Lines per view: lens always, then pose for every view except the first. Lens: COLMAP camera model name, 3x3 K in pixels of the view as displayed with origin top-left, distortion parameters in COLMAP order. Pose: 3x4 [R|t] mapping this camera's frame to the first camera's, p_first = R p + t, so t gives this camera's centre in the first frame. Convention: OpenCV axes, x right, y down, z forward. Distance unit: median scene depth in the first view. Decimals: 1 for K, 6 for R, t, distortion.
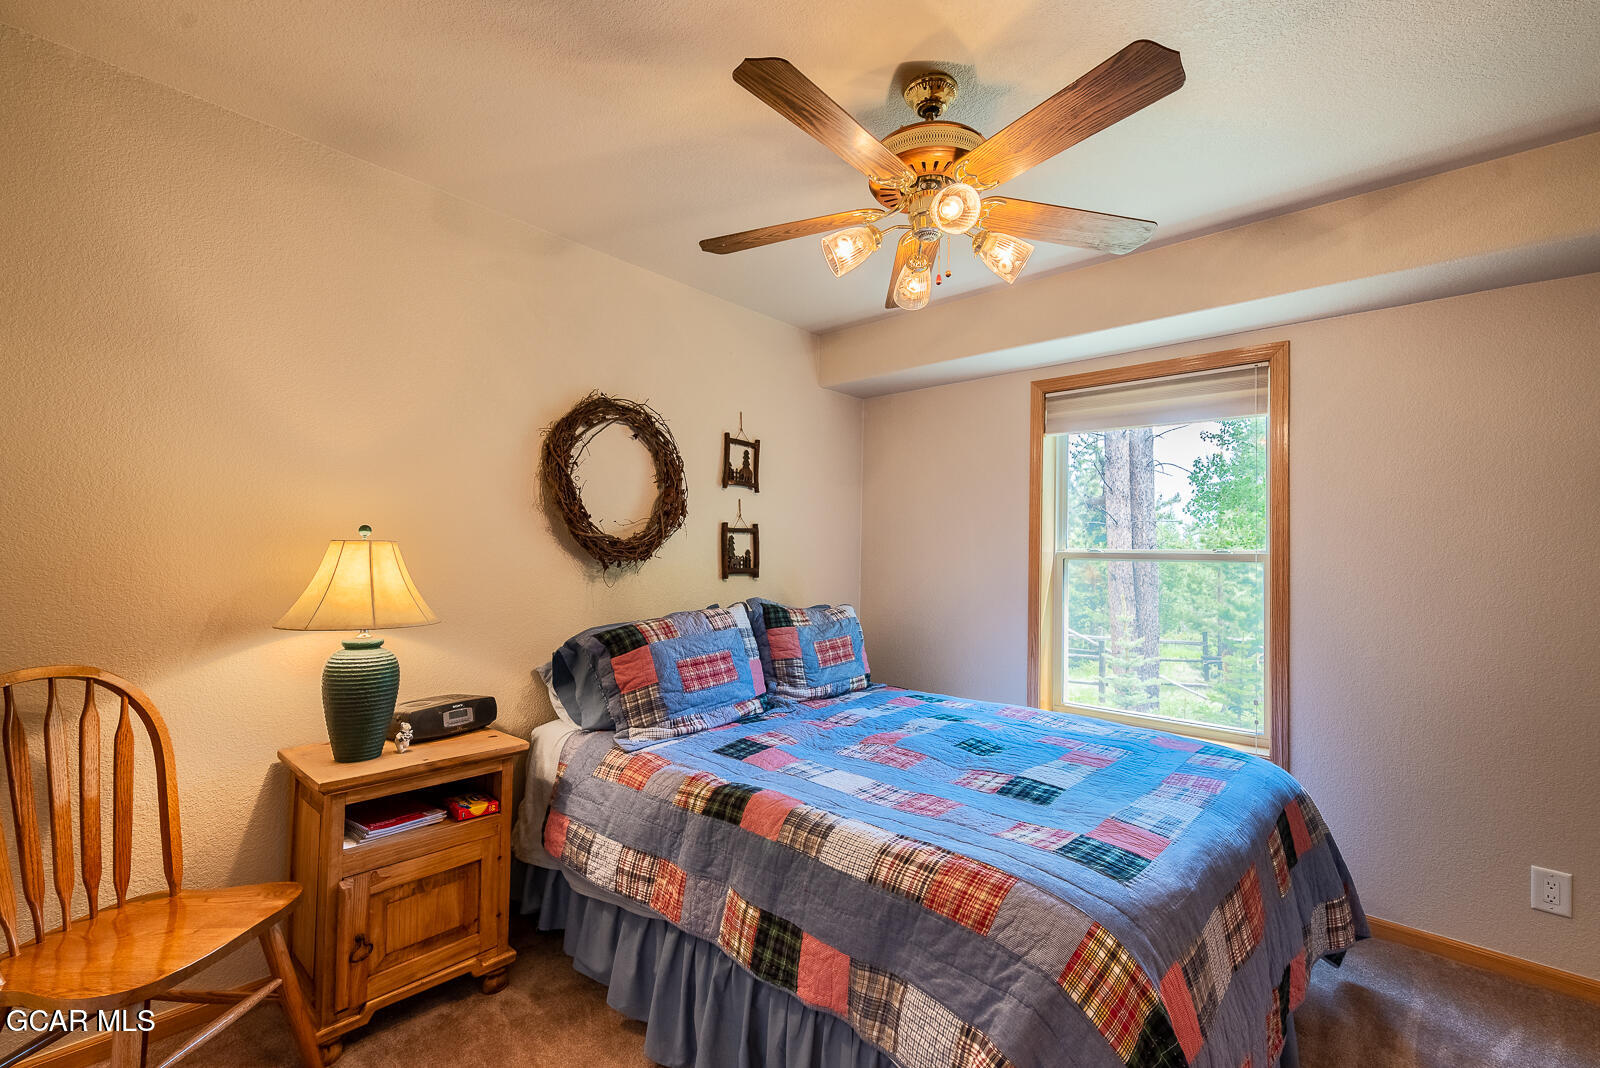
lens RADIAL K [[675.1, 0, 841.7], [0, 675.1, 547.8], [0, 0, 1]] dist [0.009220, -0.000042]
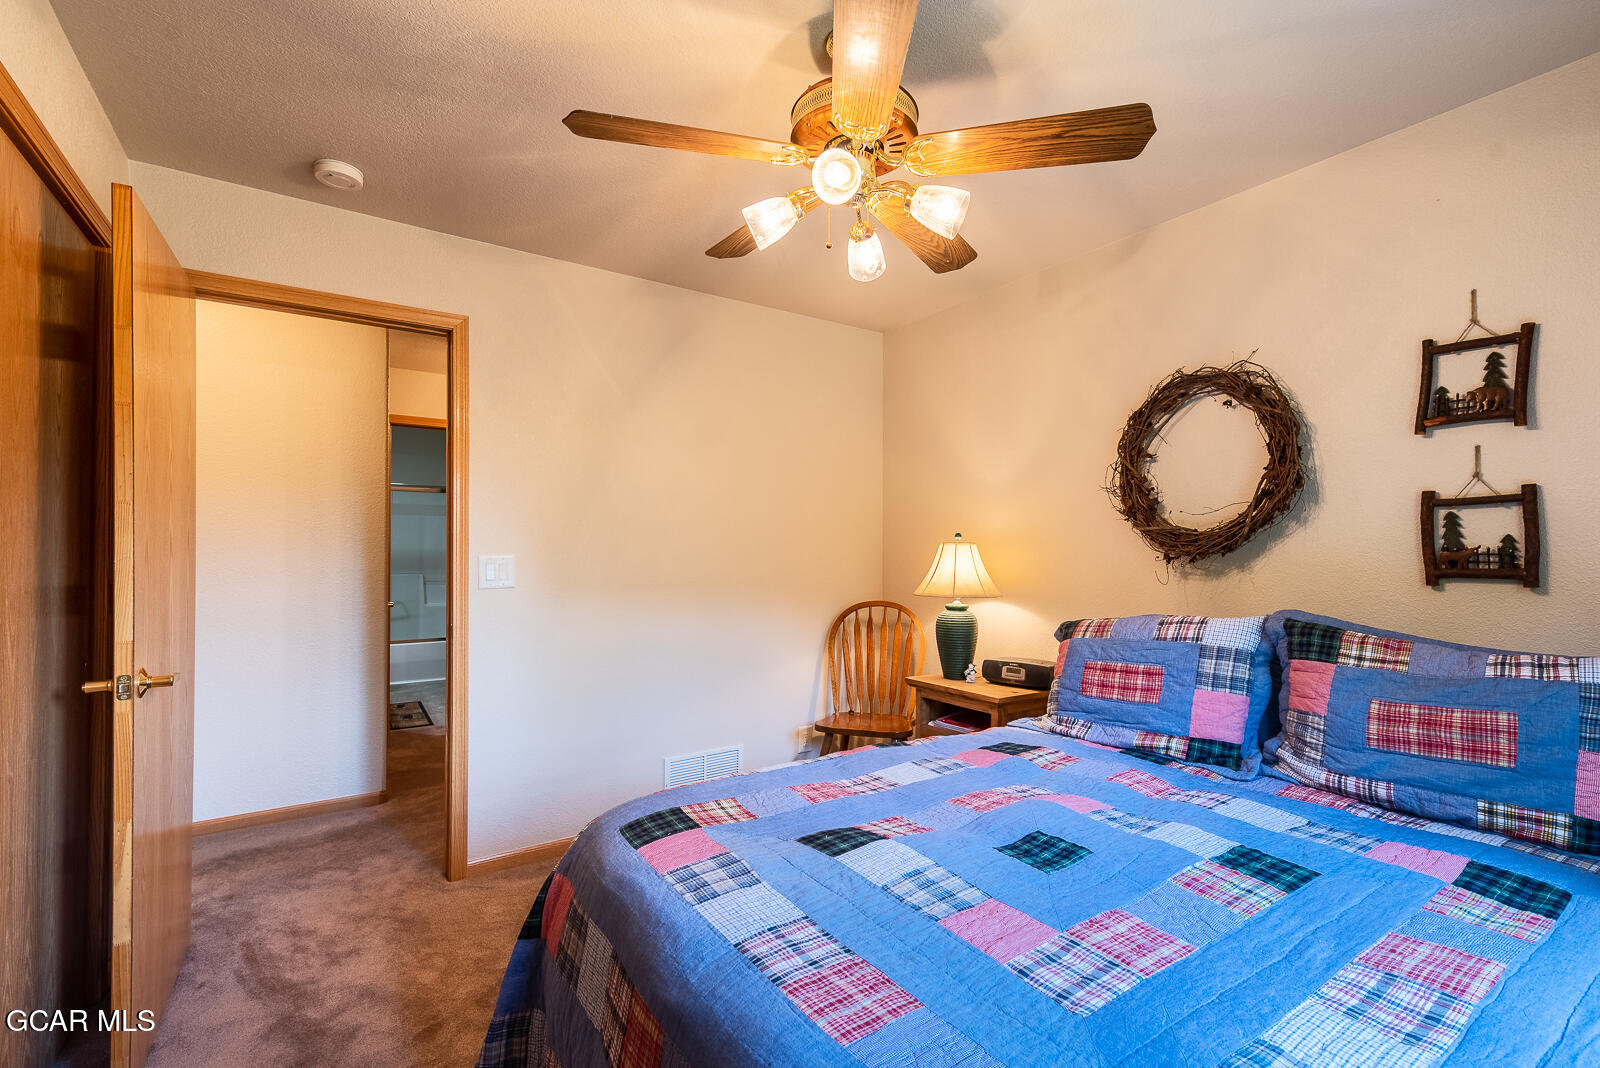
lens RADIAL K [[706.7, 0, 798.1], [0, 706.7, 552.4], [0, 0, 1]] dist [0.009221, 0.000012]
pose [[-0.260971, -0.015439, -0.965223, 0.679098], [0.009824, 0.999778, -0.018648, 0.026754], [0.965297, -0.014349, -0.260761, 0.731915]]
